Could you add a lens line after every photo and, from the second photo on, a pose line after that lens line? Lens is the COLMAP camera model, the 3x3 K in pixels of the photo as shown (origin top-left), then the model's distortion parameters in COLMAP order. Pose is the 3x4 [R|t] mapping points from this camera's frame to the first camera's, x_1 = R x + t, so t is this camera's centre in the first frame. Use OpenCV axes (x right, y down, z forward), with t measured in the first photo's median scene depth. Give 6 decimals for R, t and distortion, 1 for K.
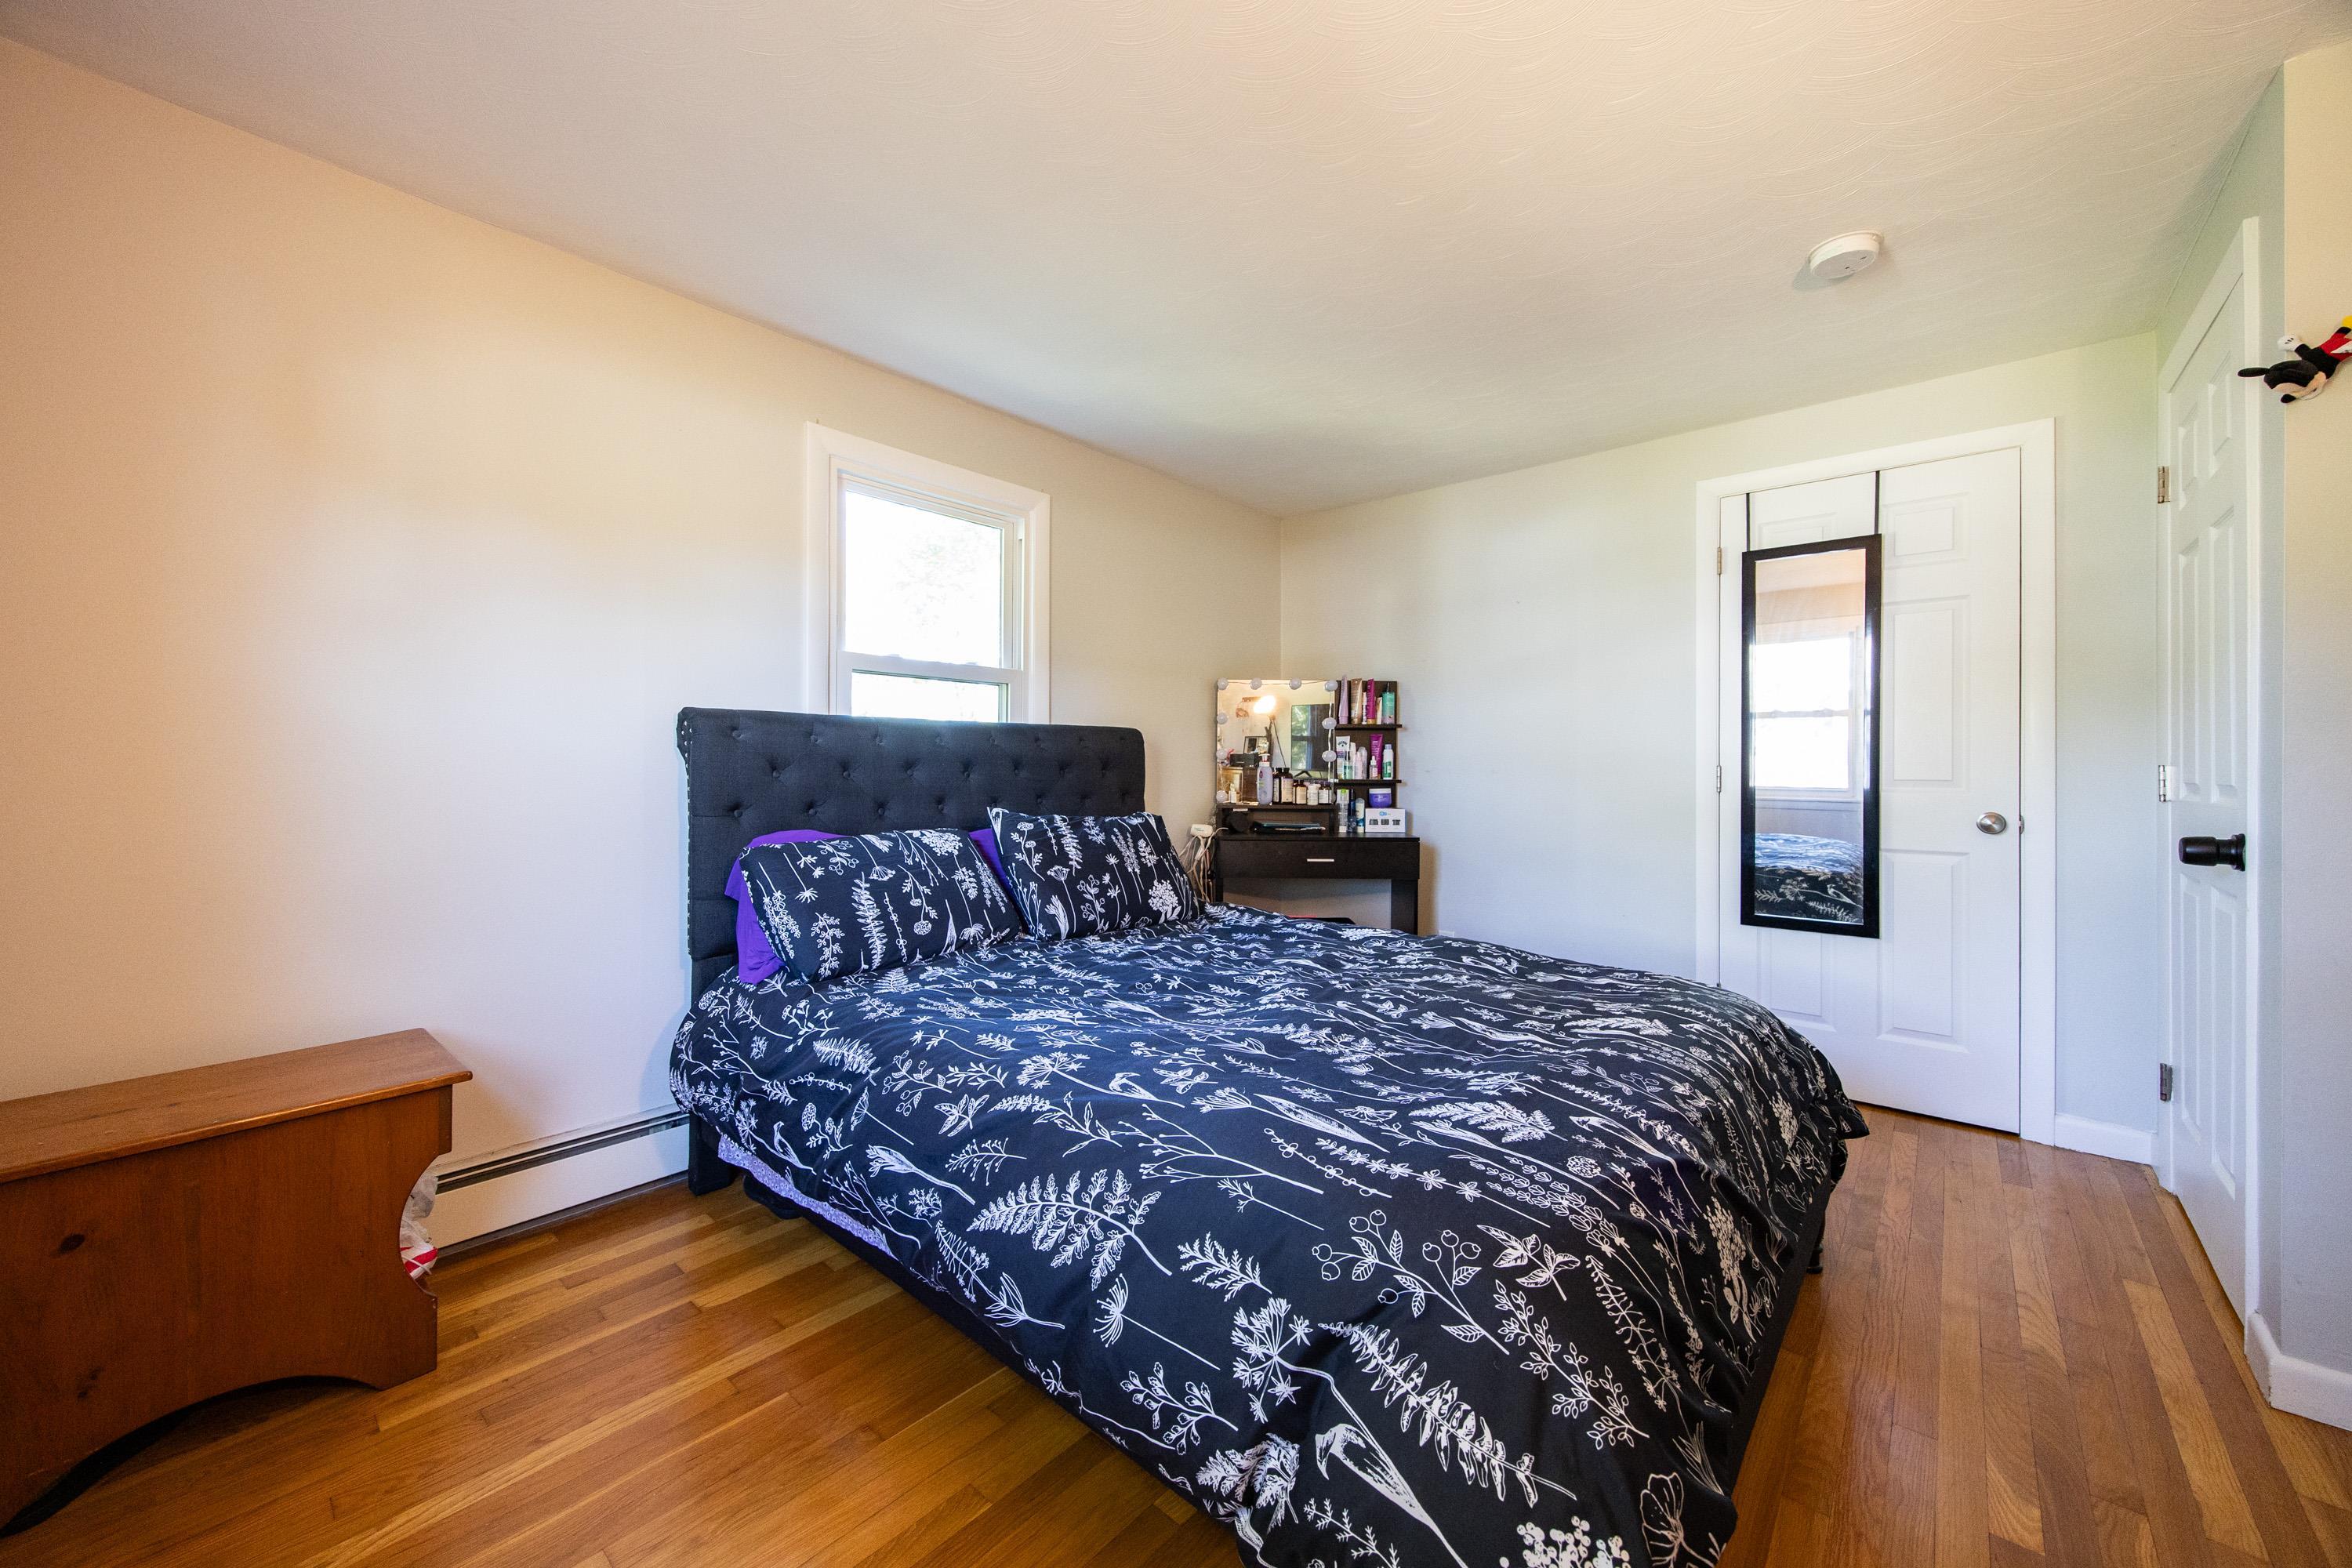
lens RADIAL K [[884.9, 0, 1174.0], [0, 884.9, 772.6], [0, 0, 1]] dist [0.002205, 0.000175]
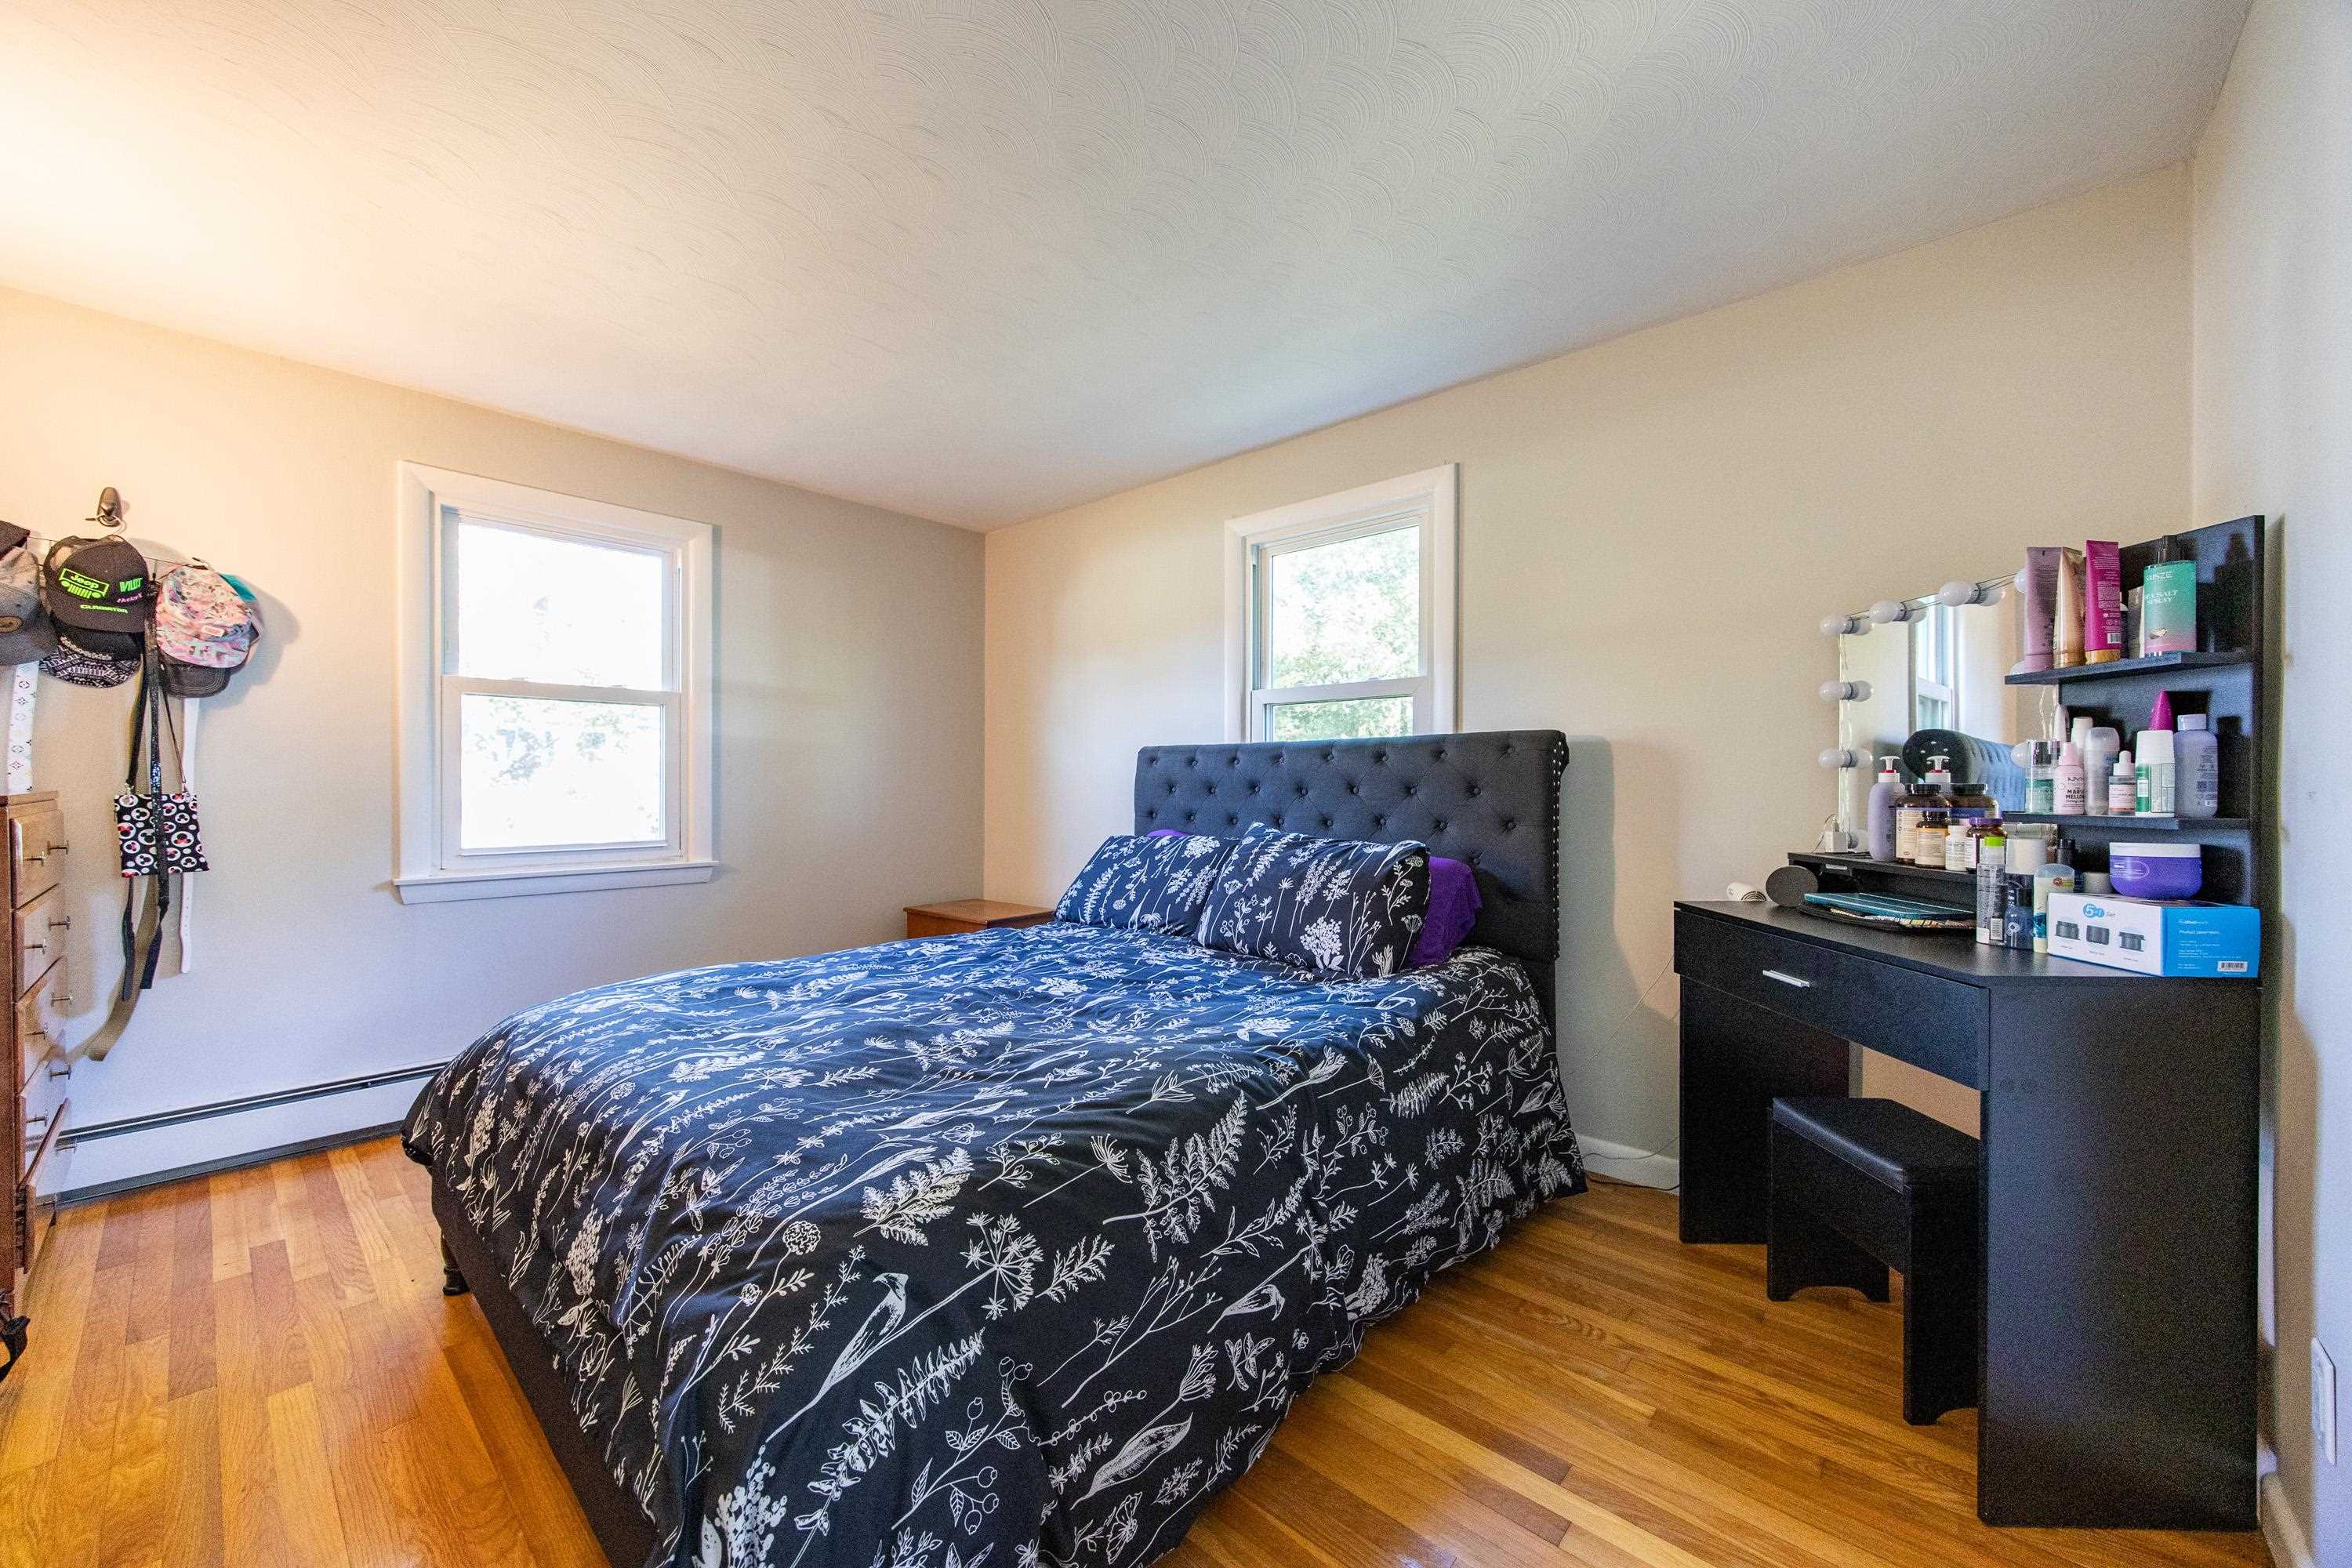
lens RADIAL K [[886.5, 0, 1149.4], [0, 886.5, 791.8], [0, 0, 1]] dist [0.001038, 0.000030]
pose [[-0.030118, 0.005466, -0.999531, 1.585933], [-0.006198, 0.999965, 0.005655, -0.004968], [0.999527, 0.006365, -0.030083, 1.631424]]
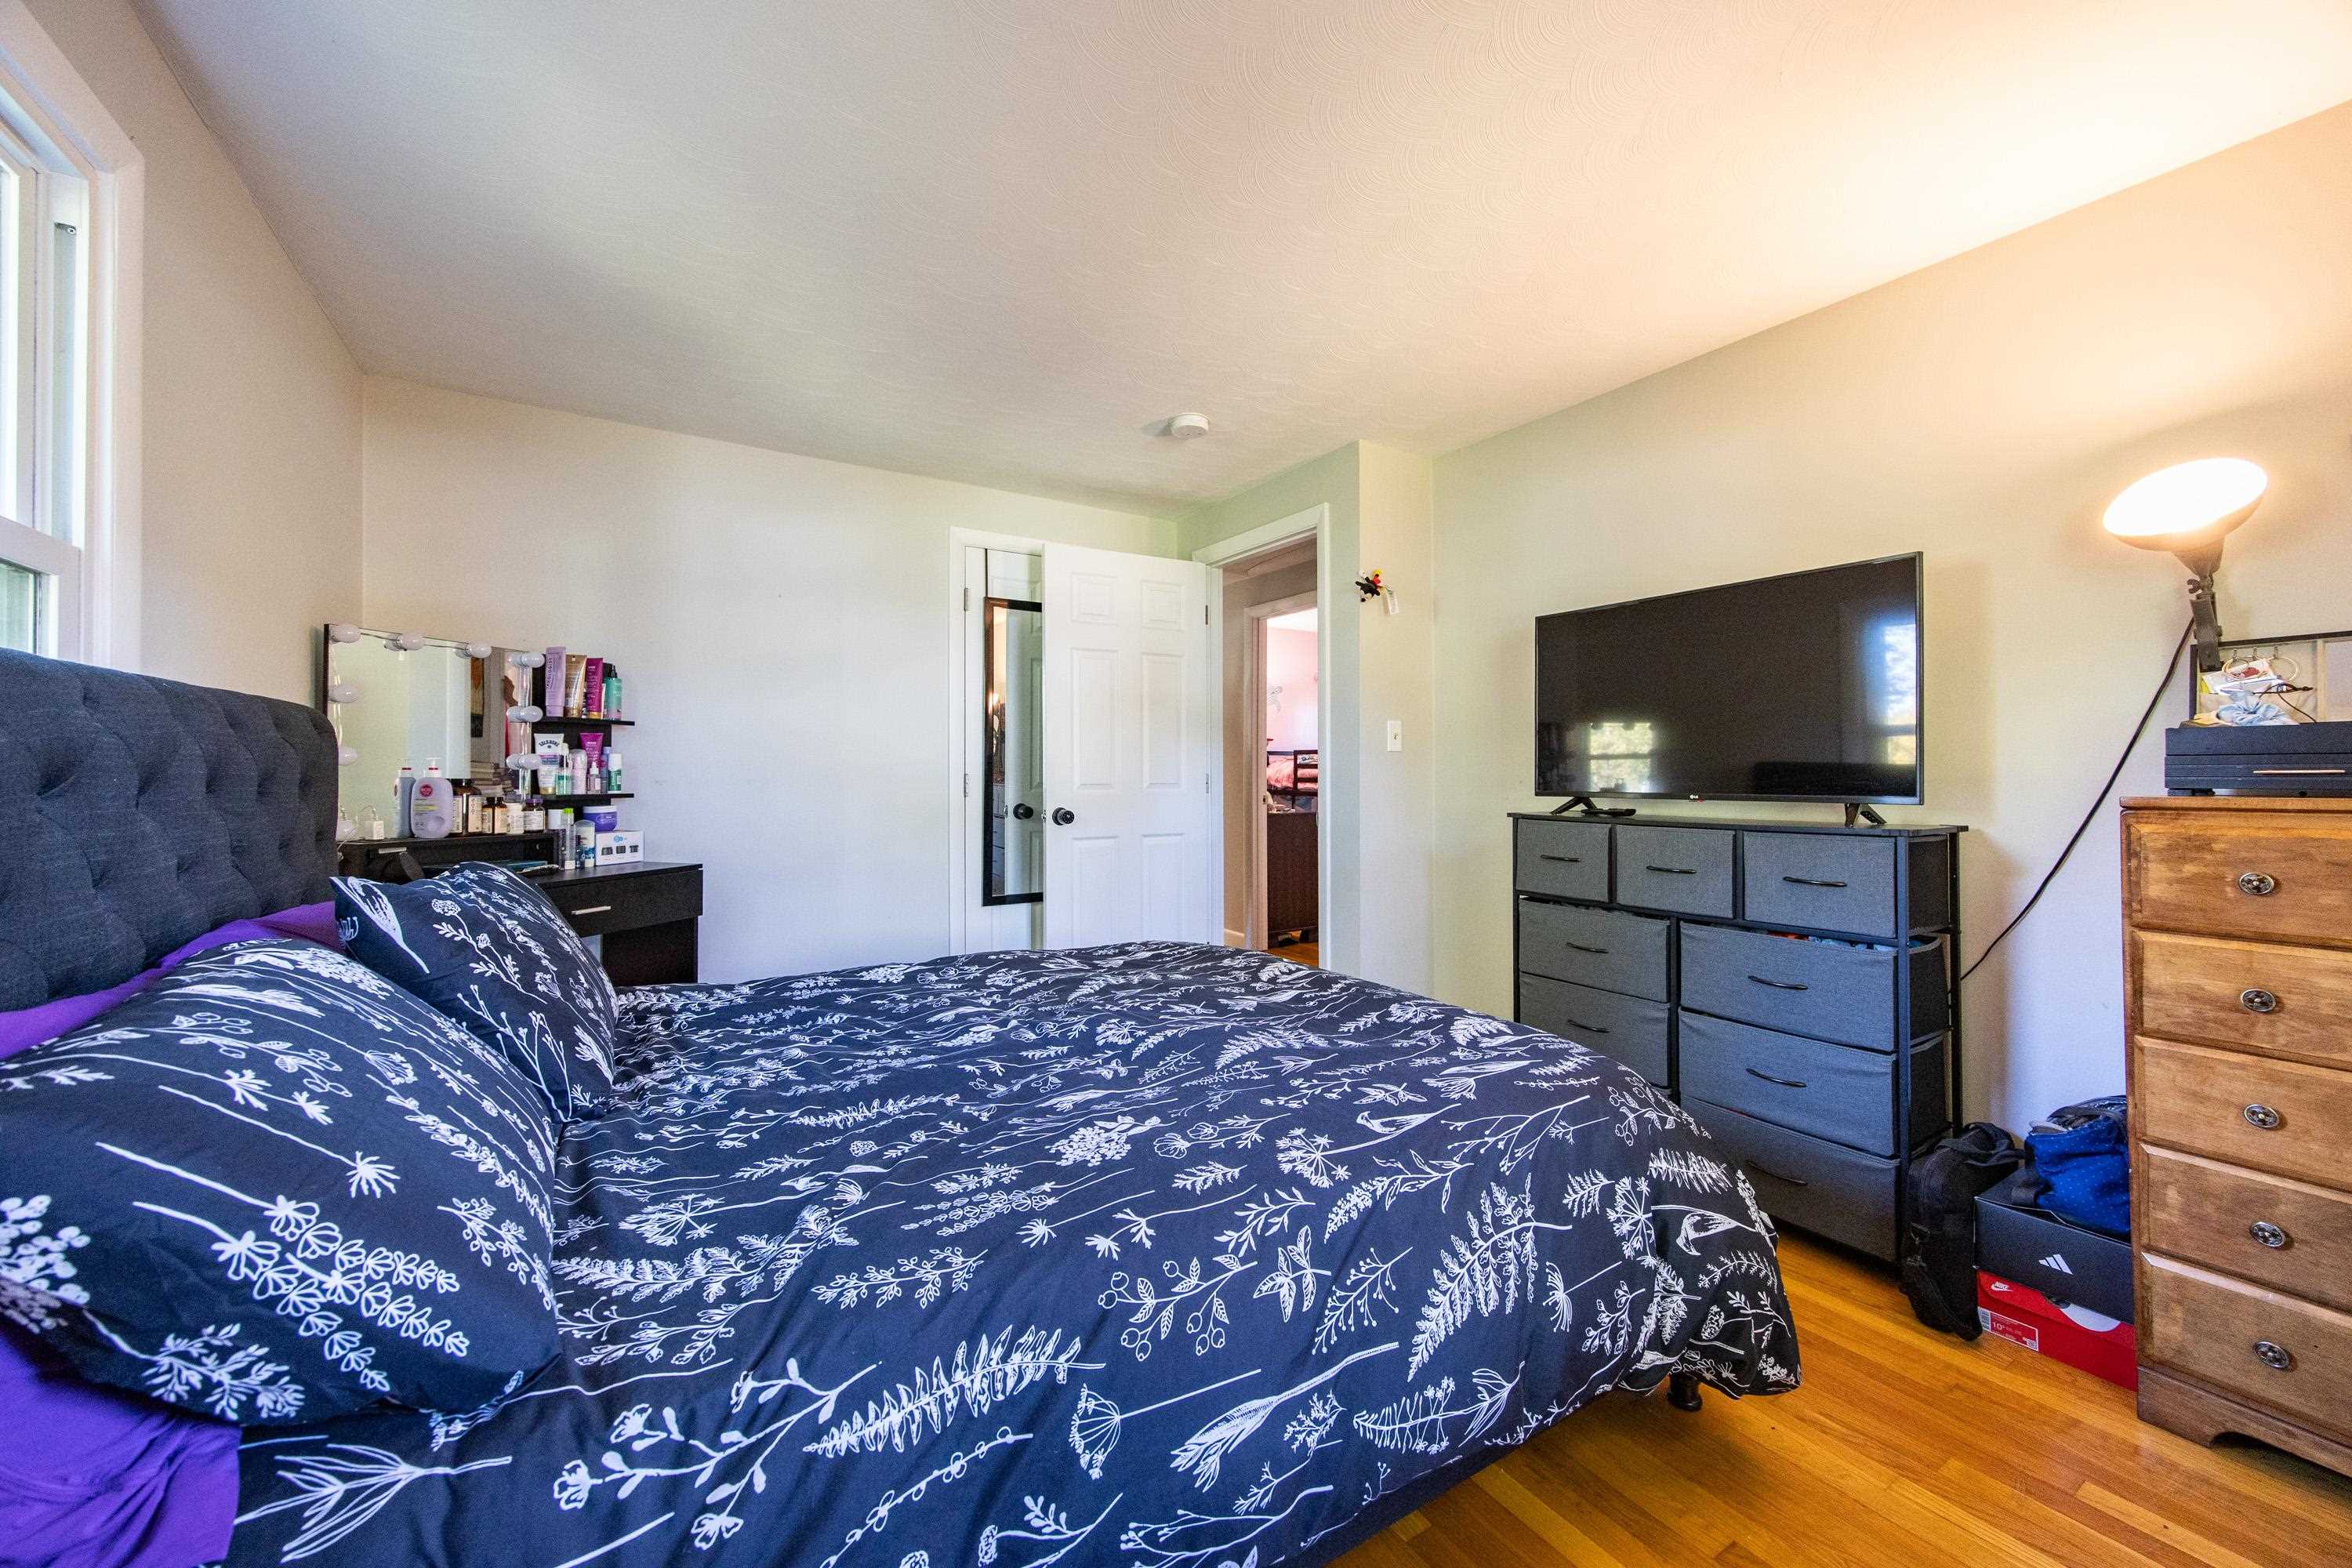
lens RADIAL K [[884.9, 0, 1174.0], [0, 884.9, 772.6], [0, 0, 1]] dist [0.002205, 0.000175]
pose [[0.283412, -0.002854, 0.958994, -0.919216], [0.009324, 0.999957, 0.000220, -0.015256], [-0.958953, 0.008880, 0.283426, 0.864628]]
